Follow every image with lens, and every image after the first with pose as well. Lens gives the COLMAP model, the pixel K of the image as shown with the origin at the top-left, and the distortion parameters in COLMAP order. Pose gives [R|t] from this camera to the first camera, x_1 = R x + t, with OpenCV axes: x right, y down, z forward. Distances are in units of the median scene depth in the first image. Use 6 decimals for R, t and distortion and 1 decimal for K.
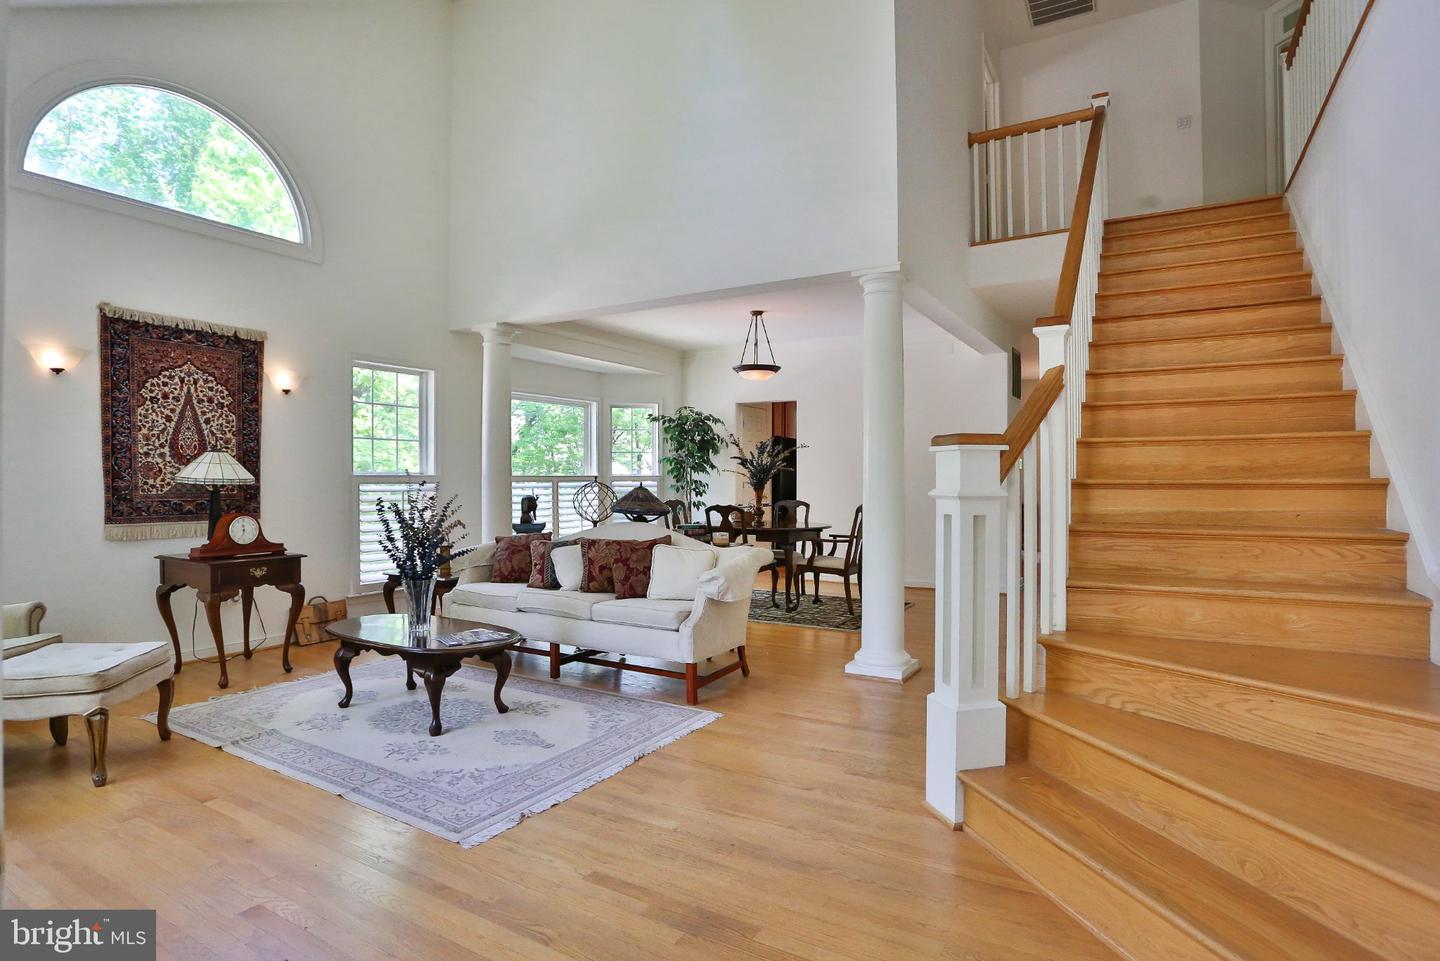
lens RADIAL K [[790.7, 0, 611.5], [0, 790.7, 479.8], [0, 0, 1]] dist [-0.085509, 0.126884]
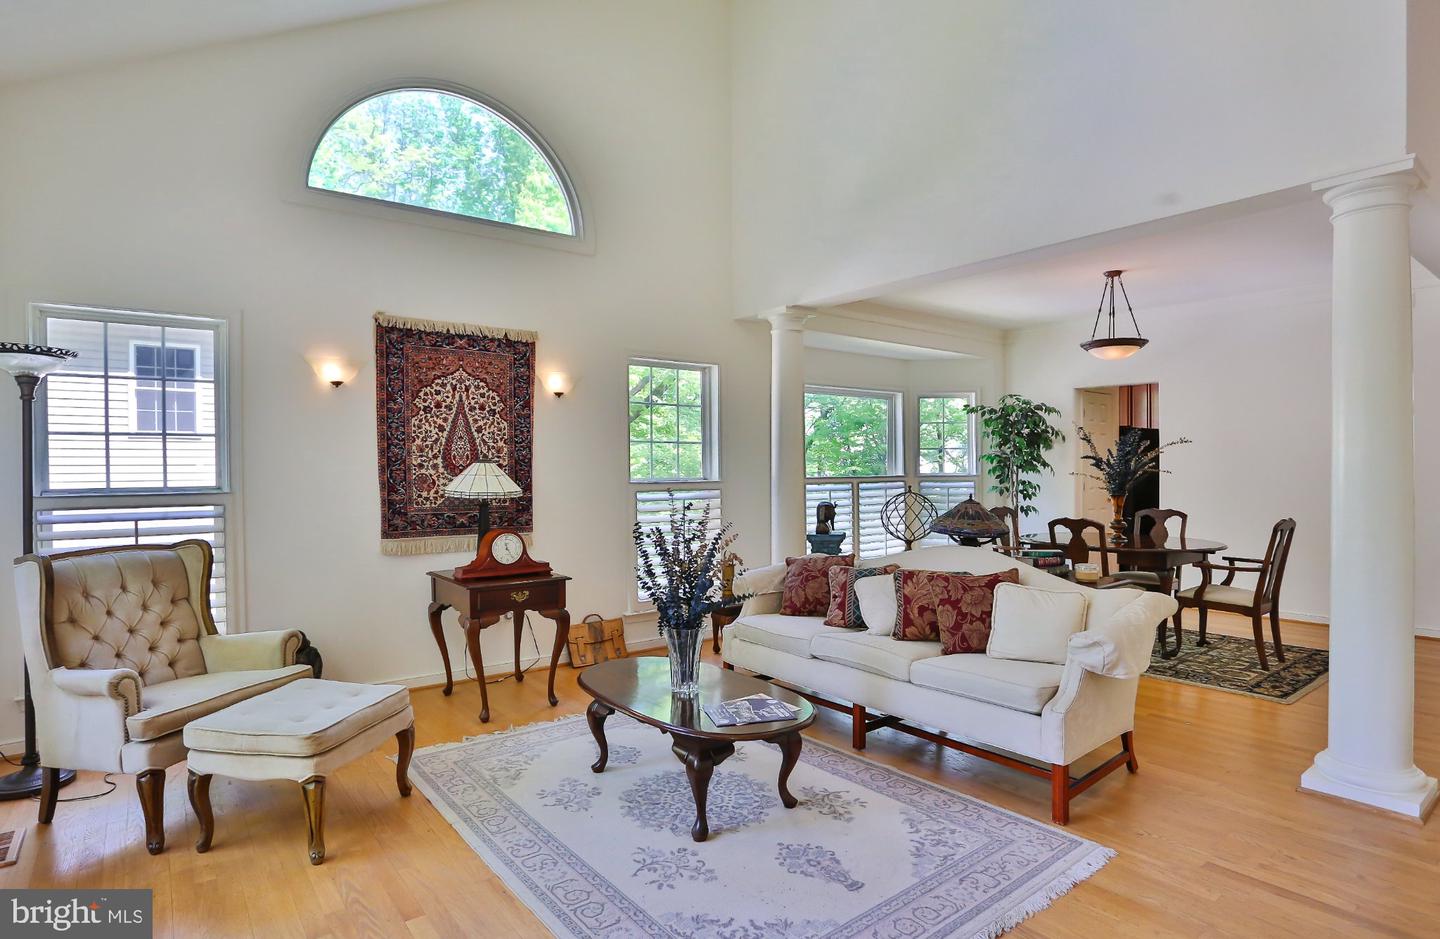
lens RADIAL K [[730.6, 0, 653.5], [0, 730.6, 480.7], [0, 0, 1]] dist [-0.066590, 0.017149]
pose [[0.944476, -0.002446, -0.328570, -0.026733], [0.008013, 0.999846, 0.015589, -0.025733], [0.328482, -0.017357, 0.944351, 0.240437]]
